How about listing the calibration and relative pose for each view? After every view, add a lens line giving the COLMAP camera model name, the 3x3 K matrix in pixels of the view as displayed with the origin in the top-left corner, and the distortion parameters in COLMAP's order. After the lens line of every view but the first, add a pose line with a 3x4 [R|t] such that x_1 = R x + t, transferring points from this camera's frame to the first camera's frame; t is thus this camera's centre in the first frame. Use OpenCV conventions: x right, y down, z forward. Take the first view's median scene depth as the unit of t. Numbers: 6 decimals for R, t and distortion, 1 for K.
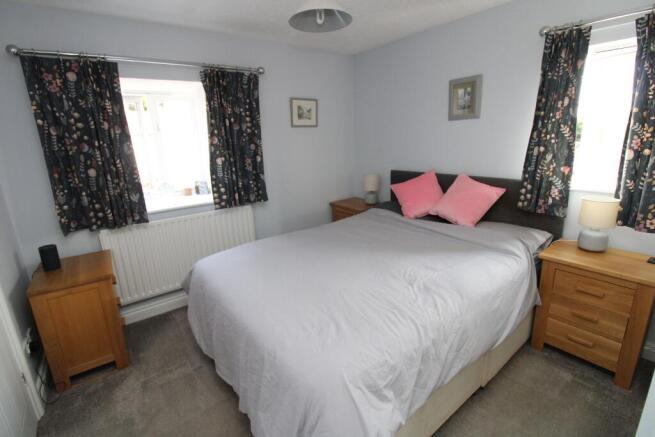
lens RADIAL K [[301.2, 0, 330.7], [0, 301.2, 216.1], [0, 0, 1]] dist [-0.002938, -0.011371]
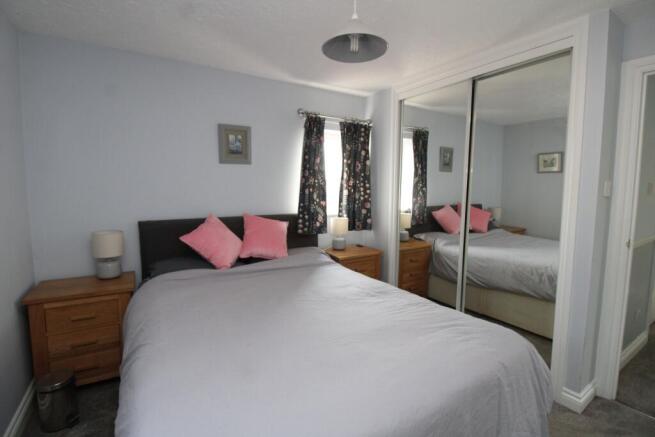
lens RADIAL K [[301.2, 0, 330.7], [0, 301.2, 216.1], [0, 0, 1]] dist [-0.002938, -0.011371]
pose [[0.097781, -0.066771, 0.992965, -0.687144], [0.236694, 0.970678, 0.041964, -0.130153], [-0.966651, 0.230926, 0.110718, 0.719777]]
